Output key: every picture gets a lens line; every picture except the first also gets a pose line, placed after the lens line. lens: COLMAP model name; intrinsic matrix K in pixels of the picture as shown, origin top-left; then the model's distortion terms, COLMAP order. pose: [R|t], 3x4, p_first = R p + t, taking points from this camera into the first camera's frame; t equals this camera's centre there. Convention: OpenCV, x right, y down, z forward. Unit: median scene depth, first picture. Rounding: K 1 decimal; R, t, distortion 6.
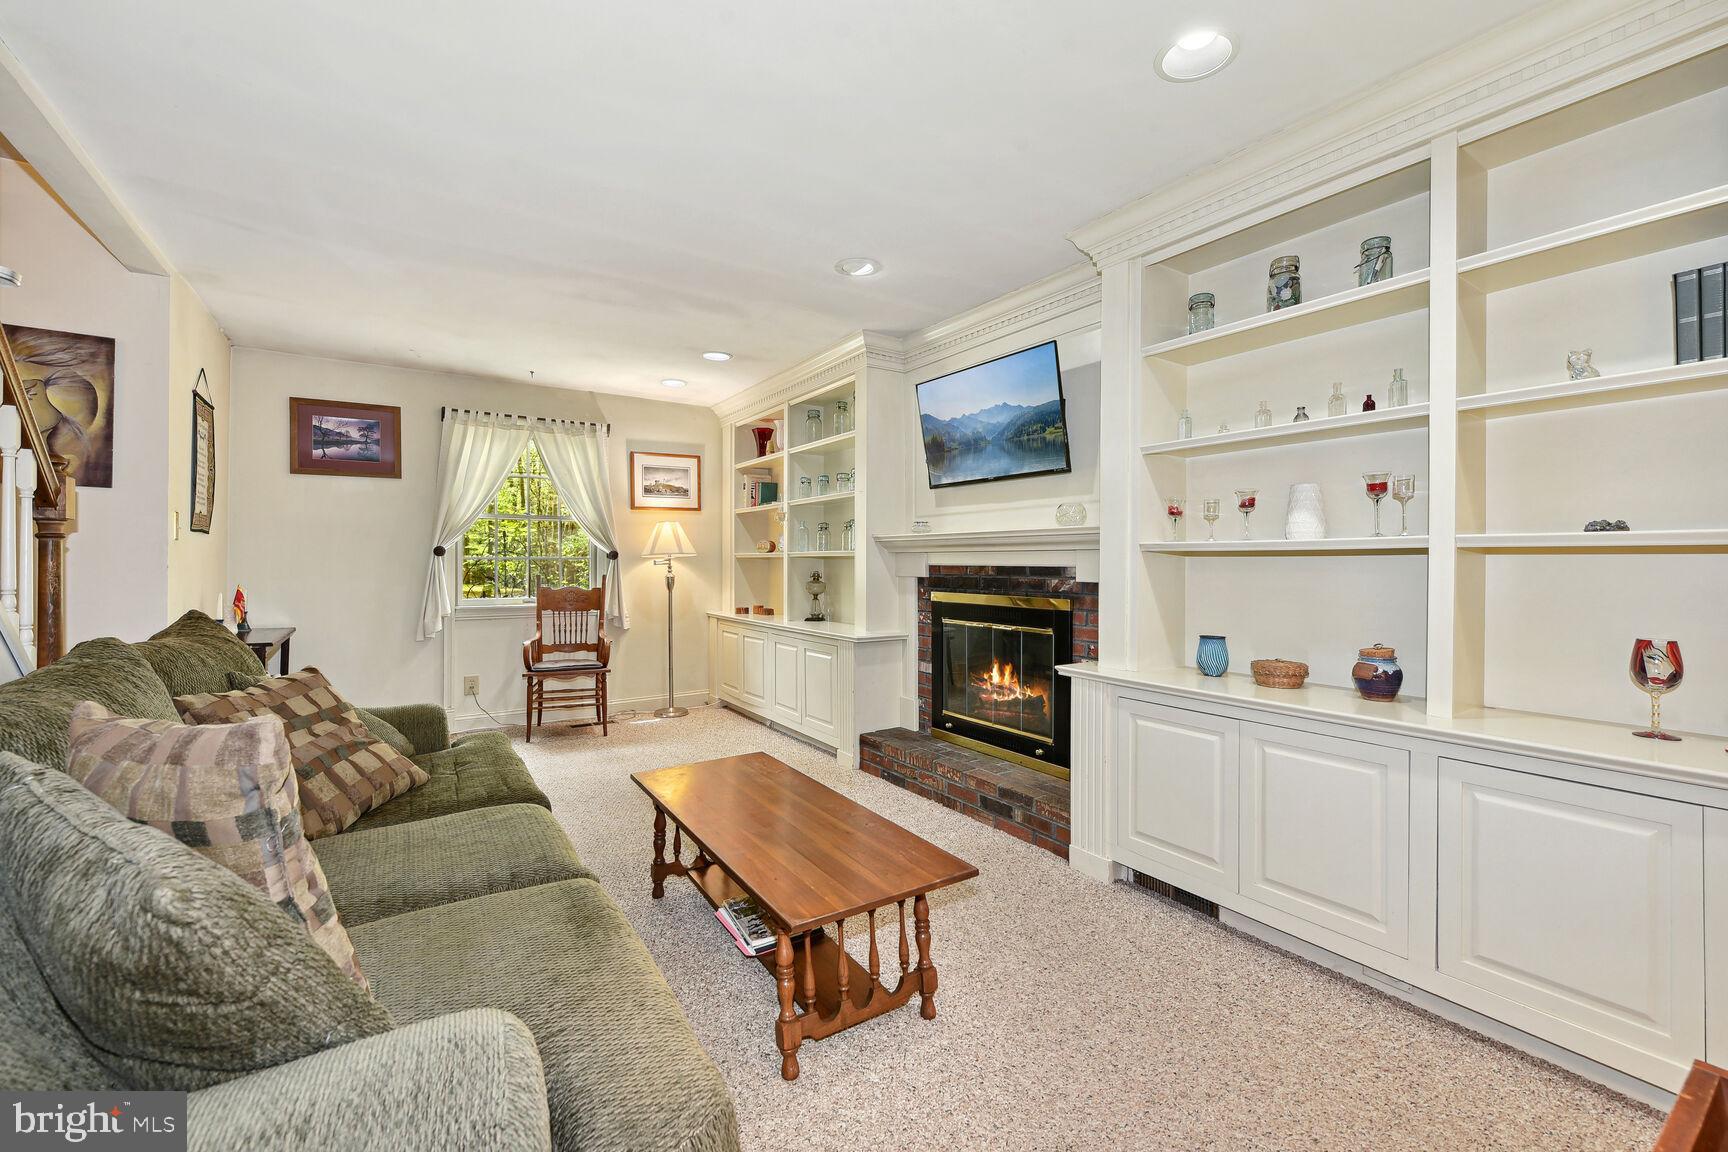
lens RADIAL K [[730.6, 0, 868.0], [0, 730.6, 562.6], [0, 0, 1]] dist [-0.000136, -0.000323]
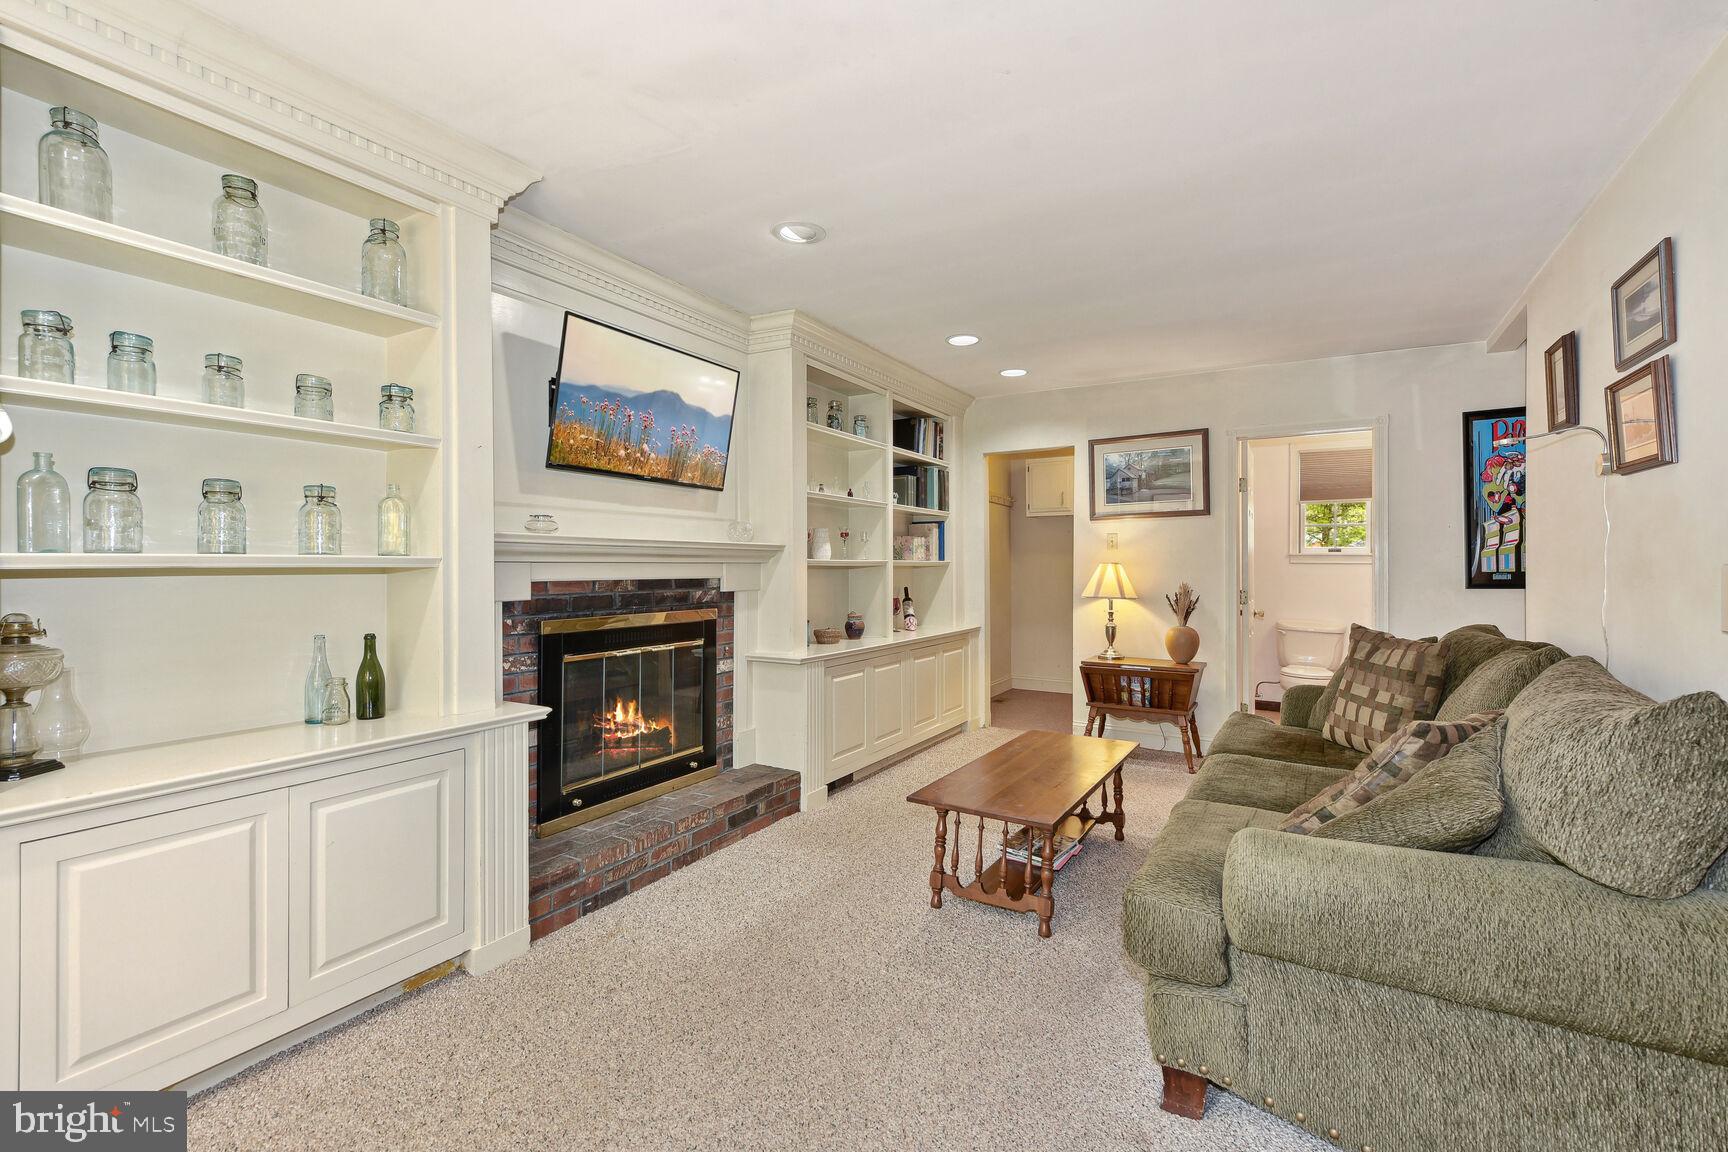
lens RADIAL K [[770.3, 0, 868.8], [0, 770.3, 557.8], [0, 0, 1]] dist [0.004703, -0.000213]
pose [[-0.452553, 0.009629, 0.891686, -0.807917], [0.004423, 0.999954, -0.008554, -0.013083], [-0.891727, 0.000073, -0.452574, 1.251050]]
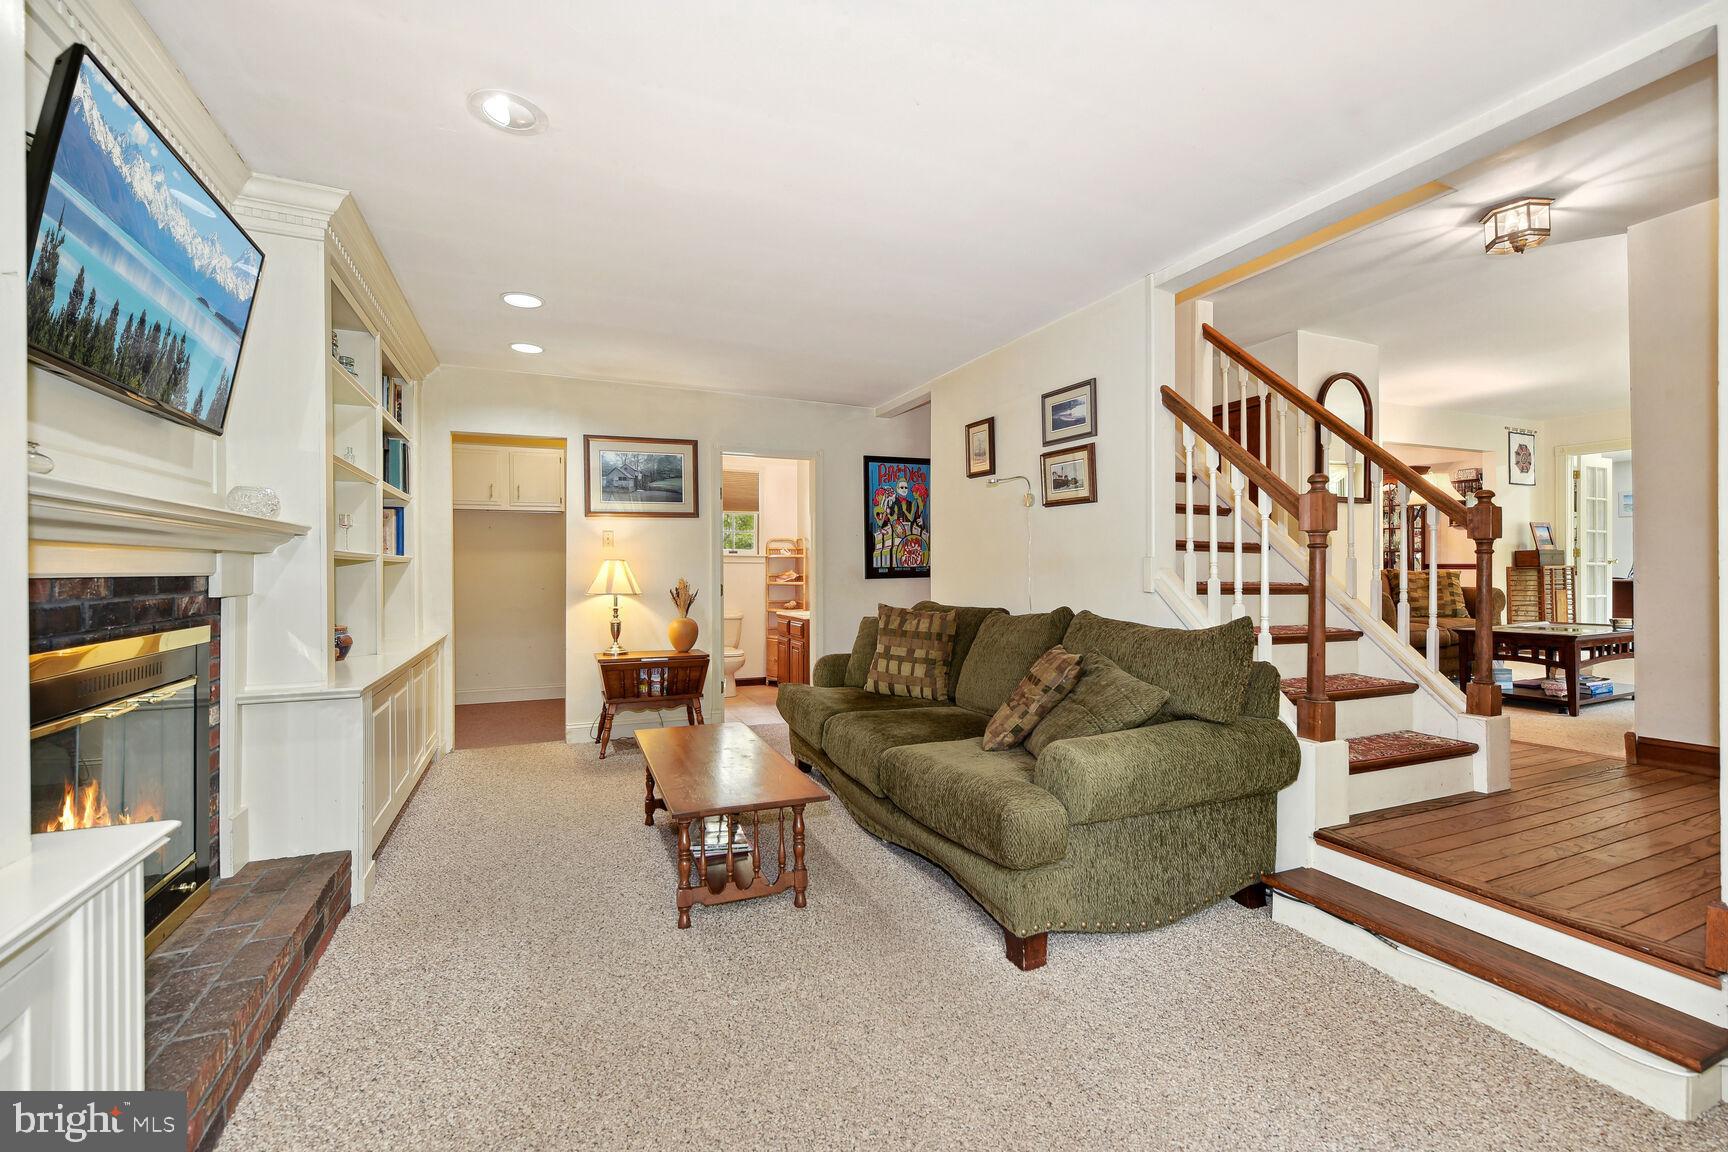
lens RADIAL K [[730.6, 0, 868.0], [0, 730.6, 562.6], [0, 0, 1]] dist [-0.000136, -0.000323]
pose [[-0.987884, 0.004563, 0.155127, -0.403701], [0.003966, 0.999983, -0.004157, -0.000819], [-0.155143, -0.003491, -0.987886, 1.488490]]
